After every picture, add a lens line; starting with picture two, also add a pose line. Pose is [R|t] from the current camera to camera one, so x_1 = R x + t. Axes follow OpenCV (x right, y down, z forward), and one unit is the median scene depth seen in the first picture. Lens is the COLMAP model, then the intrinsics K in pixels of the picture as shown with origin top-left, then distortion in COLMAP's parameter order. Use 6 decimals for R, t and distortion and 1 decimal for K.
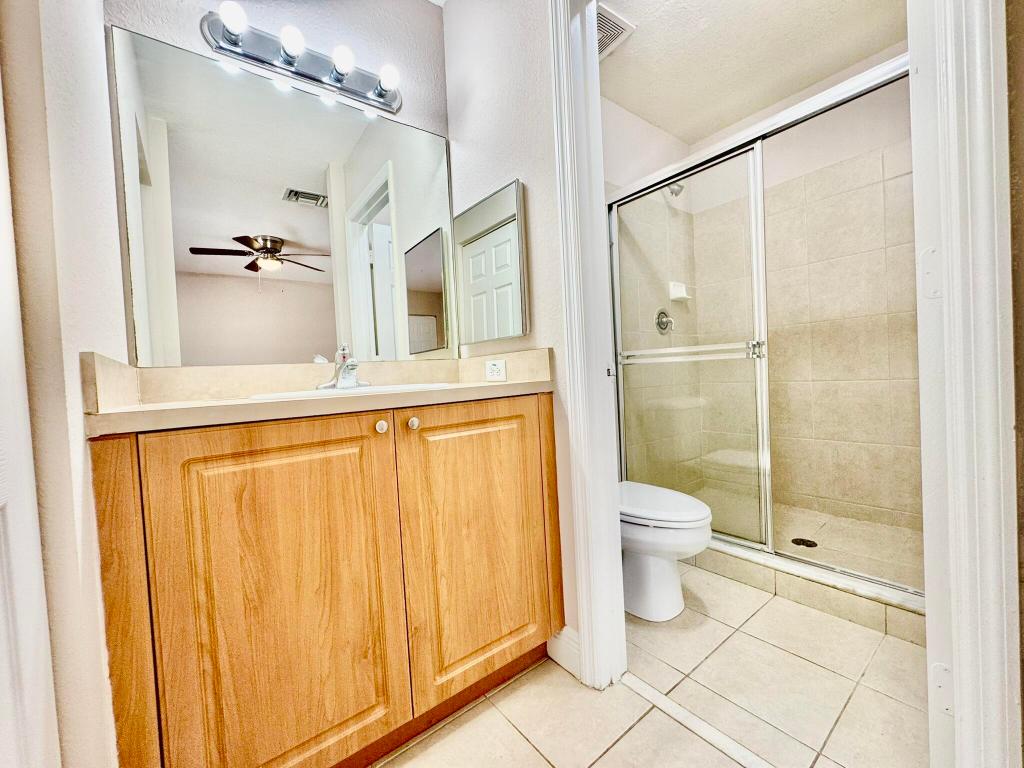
lens RADIAL K [[408.8, 0, 511.3], [0, 408.8, 382.4], [0, 0, 1]] dist [-0.002665, 0.000202]
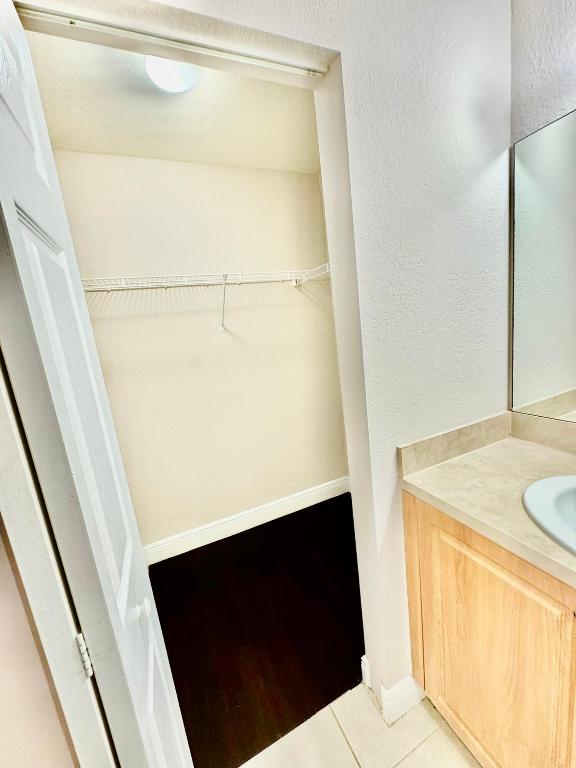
lens RADIAL K [[306.6, 0, 289.3], [0, 306.6, 382.5], [0, 0, 1]] dist [-0.002665, 0.000202]
pose [[-0.217342, 0.252201, -0.942951, 0.295789], [0.110815, 0.966174, 0.232871, -0.624876], [0.969785, -0.053881, -0.237938, 0.692461]]
